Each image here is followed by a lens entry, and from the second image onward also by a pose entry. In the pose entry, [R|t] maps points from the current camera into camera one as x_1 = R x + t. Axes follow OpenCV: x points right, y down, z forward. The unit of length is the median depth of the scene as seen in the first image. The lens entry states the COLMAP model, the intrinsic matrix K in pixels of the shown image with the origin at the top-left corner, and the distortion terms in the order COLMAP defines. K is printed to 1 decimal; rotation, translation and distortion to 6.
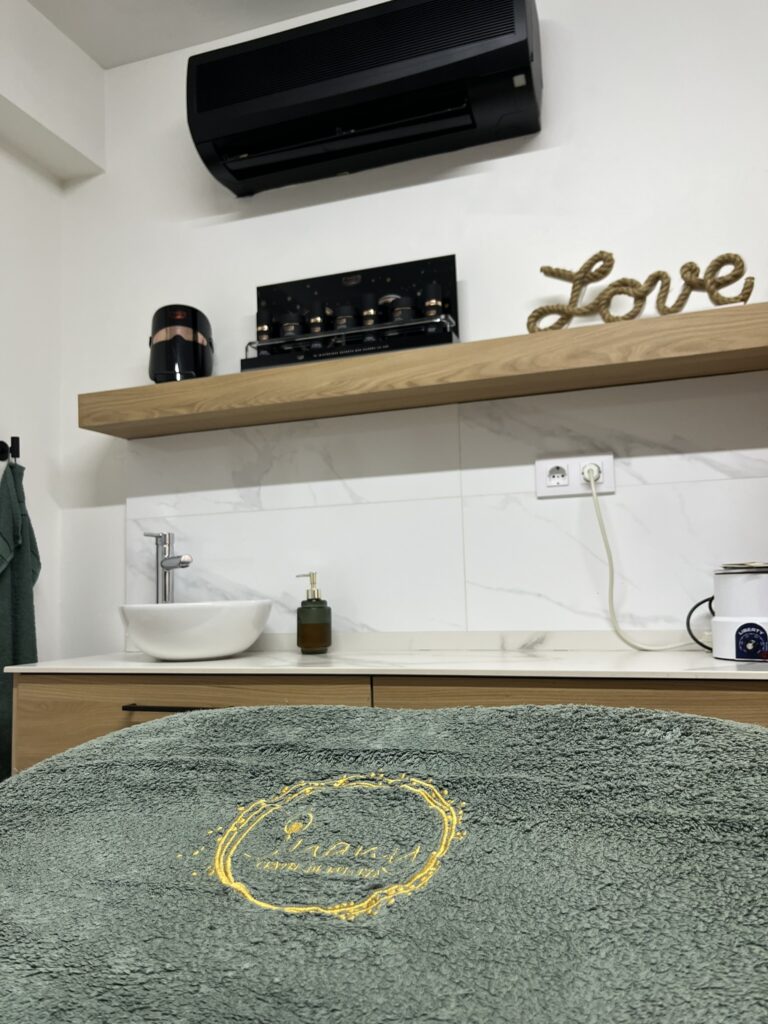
lens RADIAL K [[776.7, 0, 381.5], [0, 776.7, 513.6], [0, 0, 1]] dist [0.052148, -0.077114]
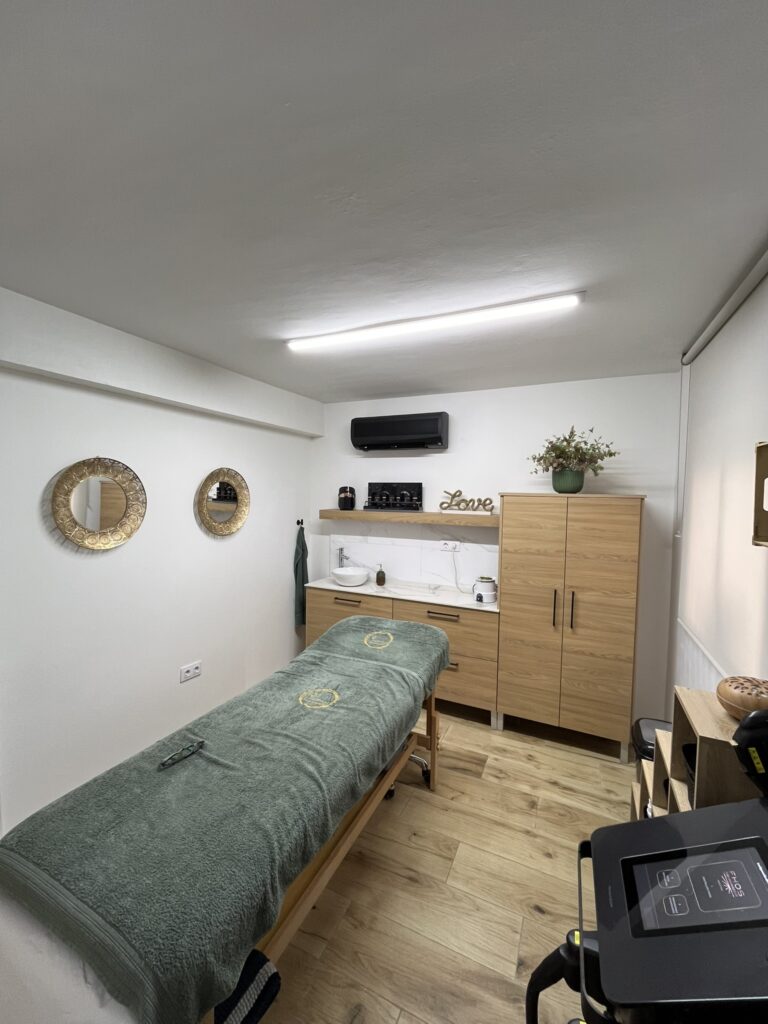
lens RADIAL K [[414.3, 0, 385.2], [0, 414.3, 511.4], [0, 0, 1]] dist [-0.004294, -0.000385]
pose [[0.994464, 0.046757, -0.094098, 0.113420], [-0.032293, 0.988196, 0.149752, -0.496941], [0.099990, -0.145884, 0.984236, -0.975877]]
